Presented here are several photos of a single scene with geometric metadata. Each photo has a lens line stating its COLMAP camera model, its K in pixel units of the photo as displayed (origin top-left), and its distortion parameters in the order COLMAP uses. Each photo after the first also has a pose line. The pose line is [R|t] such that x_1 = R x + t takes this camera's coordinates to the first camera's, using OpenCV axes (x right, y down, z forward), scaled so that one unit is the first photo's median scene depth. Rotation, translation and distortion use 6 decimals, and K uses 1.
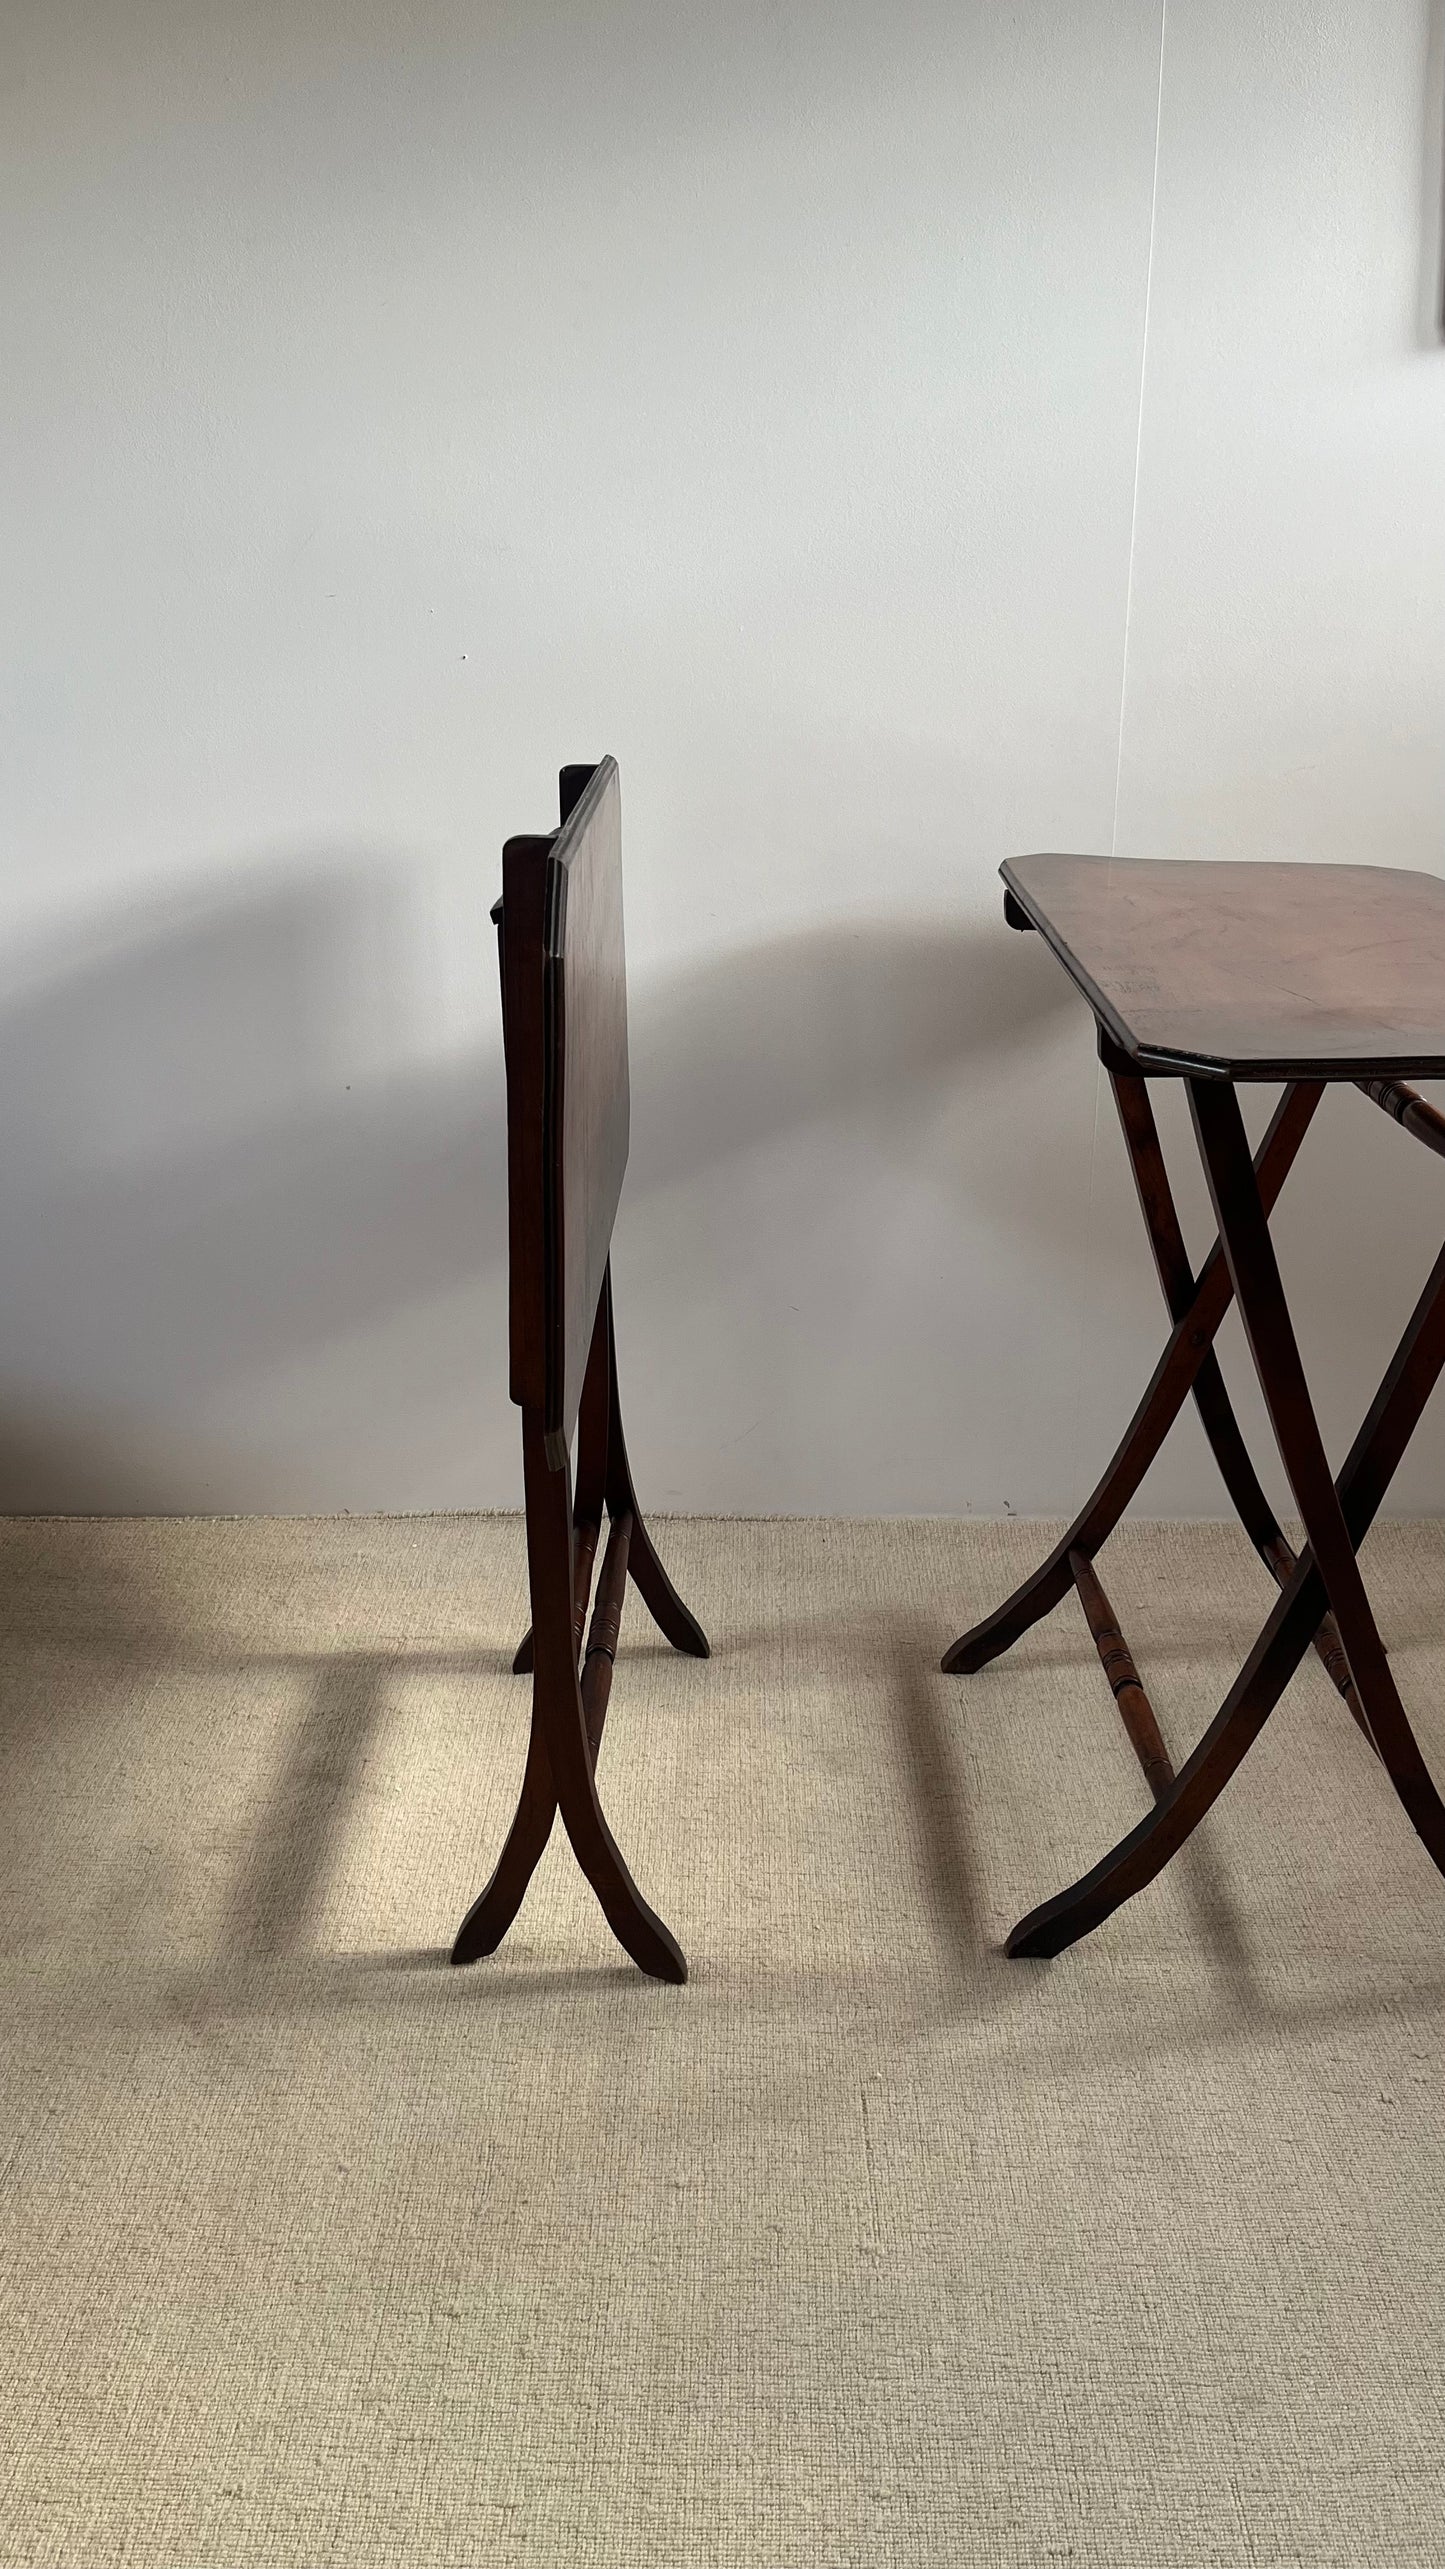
lens RADIAL K [[1877.2, 0, 714.2], [0, 1877.2, 1285.8], [0, 0, 1]] dist [0.030632, -0.056424]
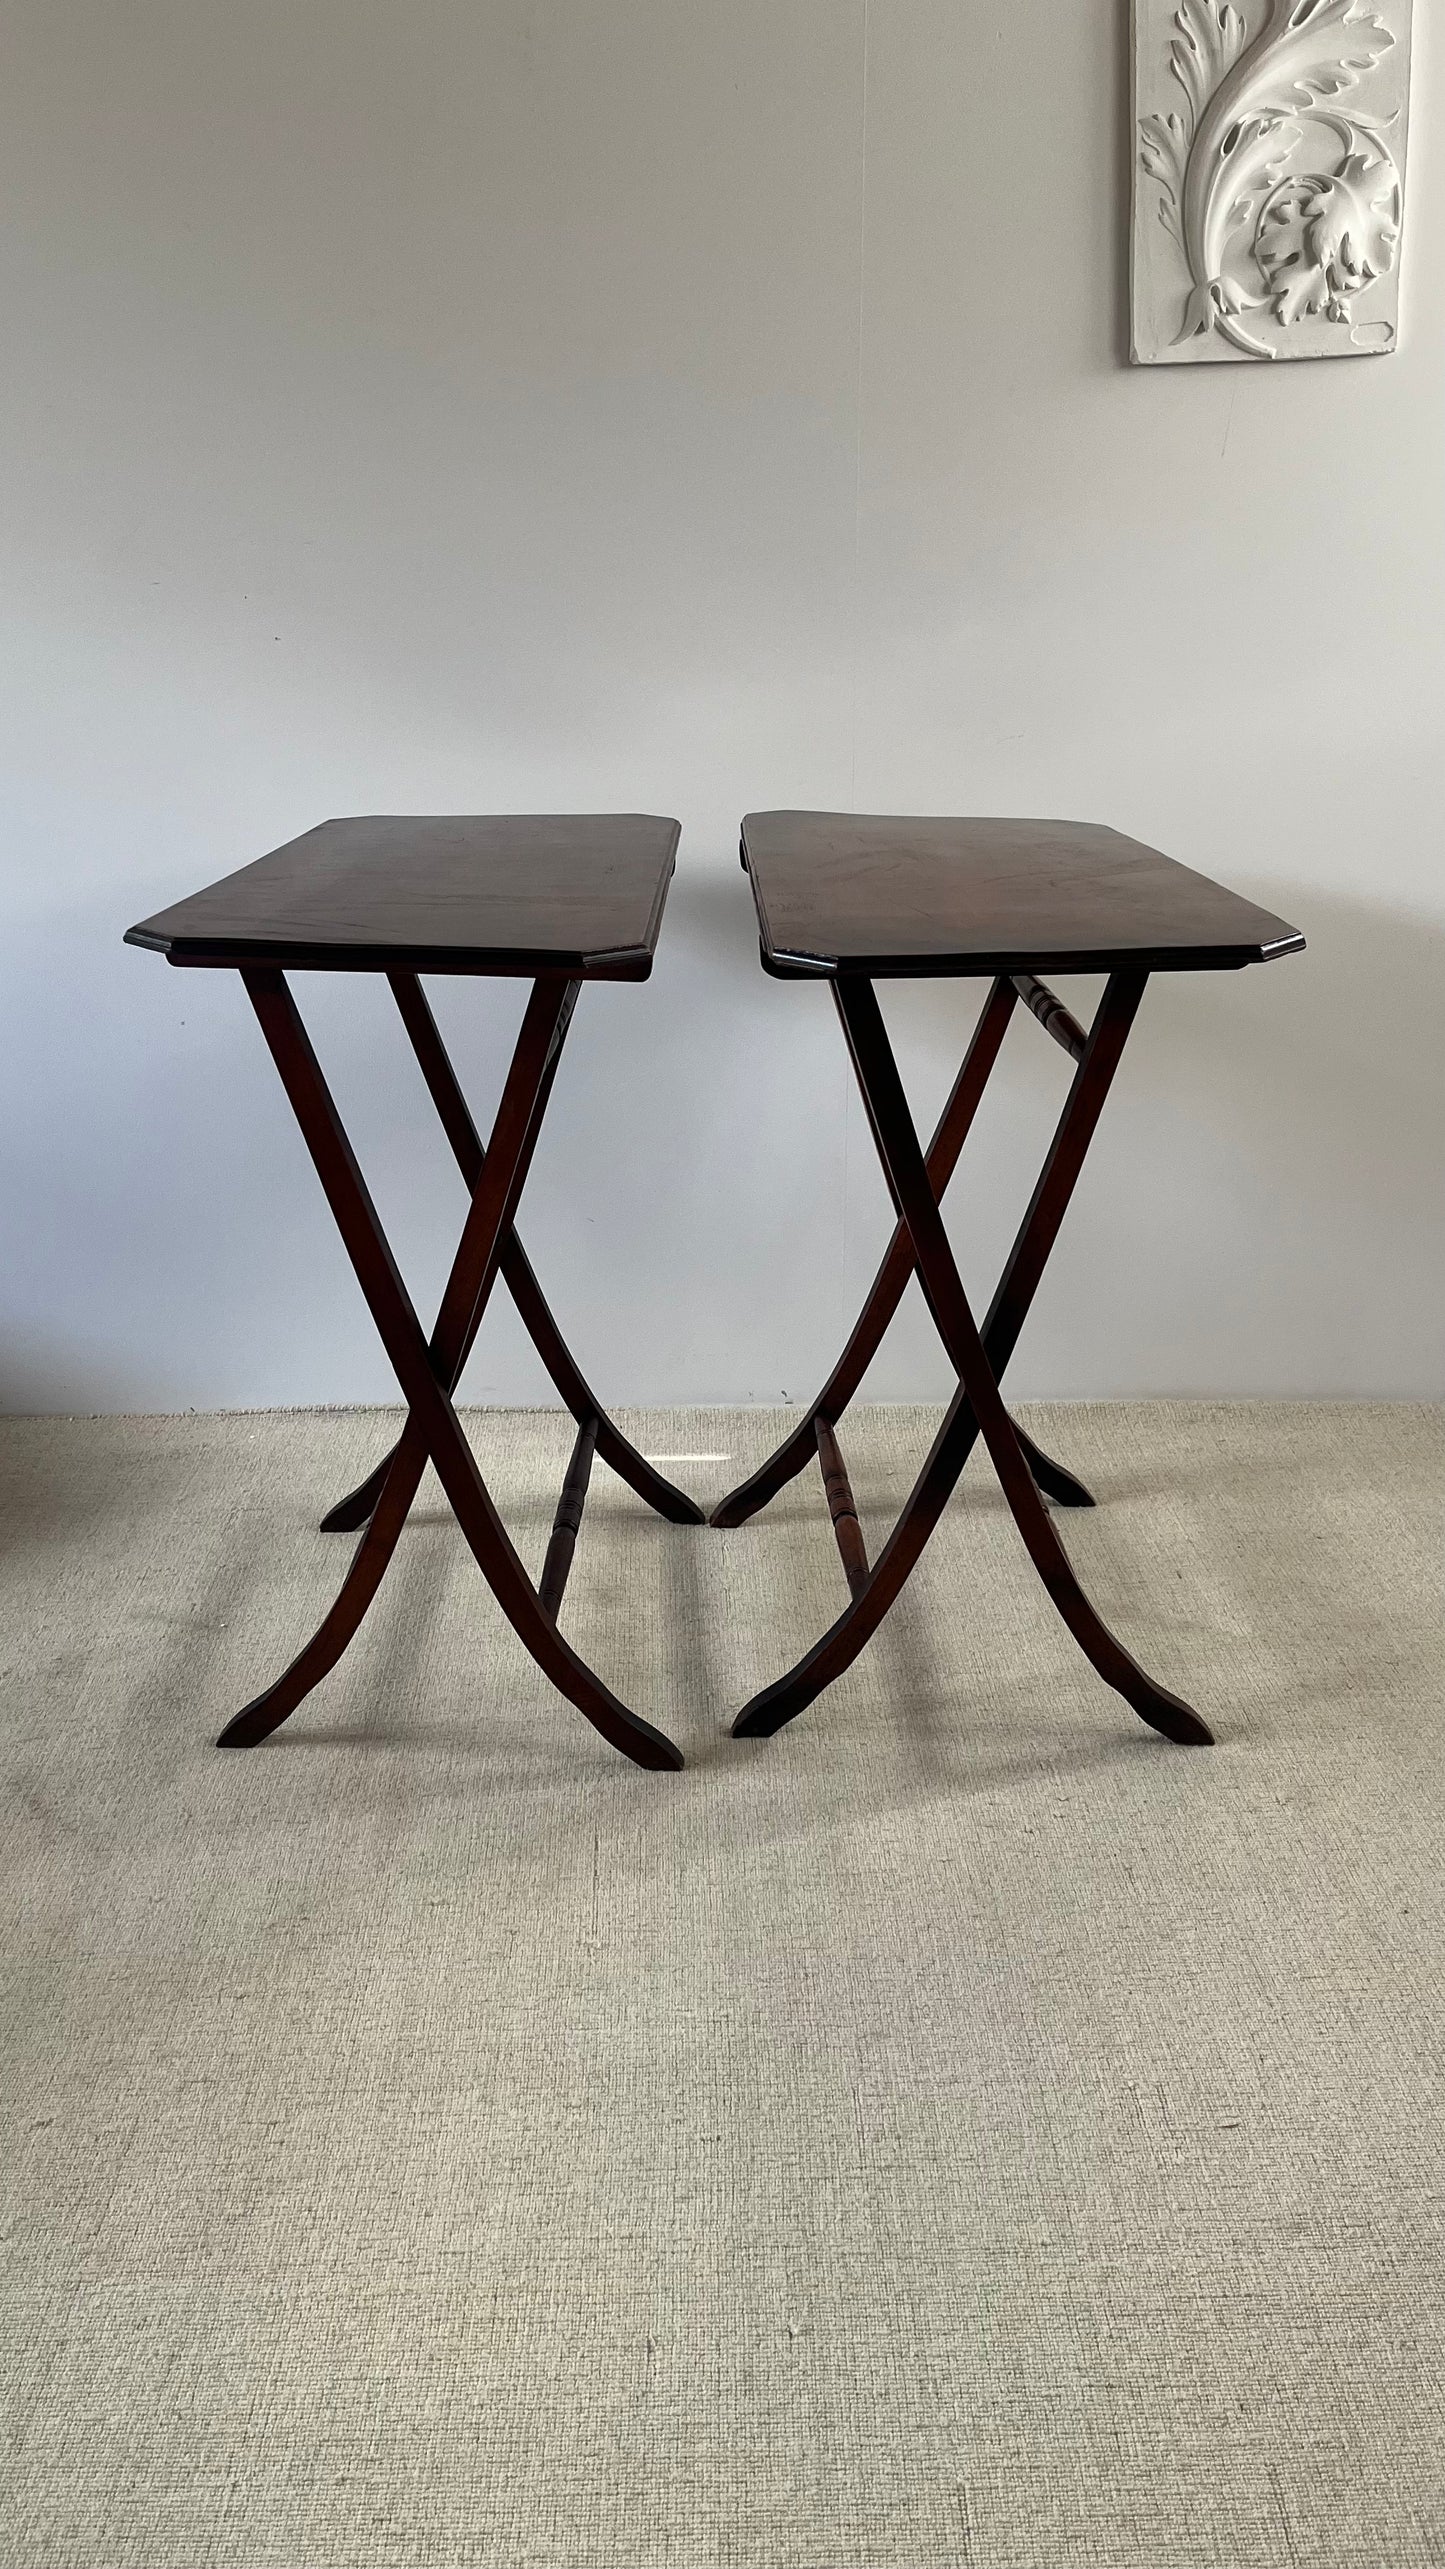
lens RADIAL K [[1877.2, 0, 721.8], [0, 1877.2, 1302.7], [0, 0, 1]] dist [0.030632, -0.056424]
pose [[0.998984, -0.010727, 0.043777, 0.121755], [0.010237, 0.999883, 0.011402, 0.084529], [-0.043895, -0.010942, 0.998976, -0.217616]]
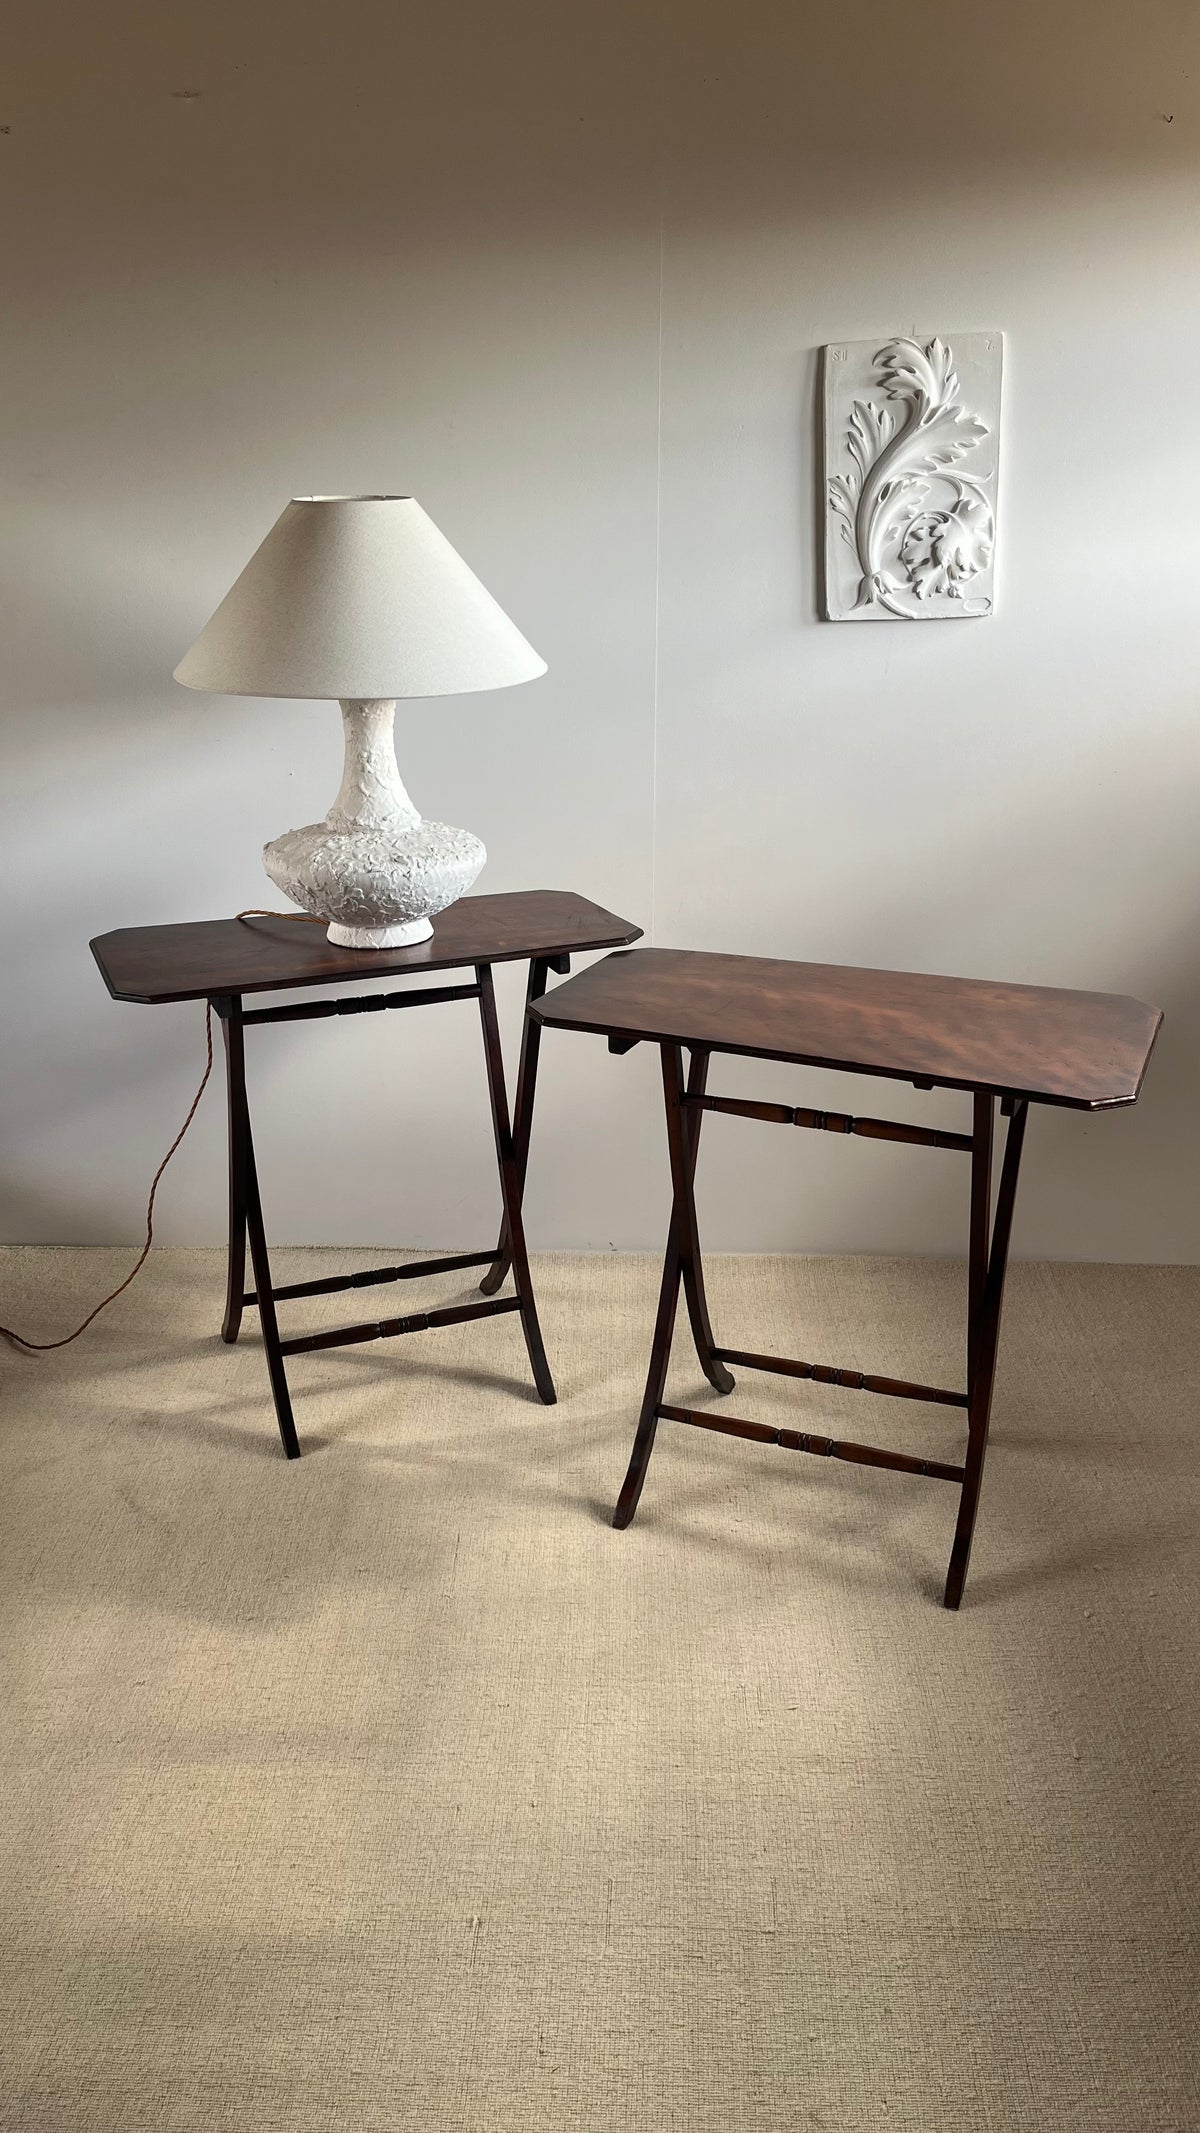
lens RADIAL K [[1558.6, 0, 604.7], [0, 1558.6, 1077.9], [0, 0, 1]] dist [0.030632, -0.056424]
pose [[0.999907, 0.011734, 0.006989, 0.242240], [-0.011801, 0.999883, 0.009712, -0.090822], [-0.006874, -0.009793, 0.999928, -0.758069]]
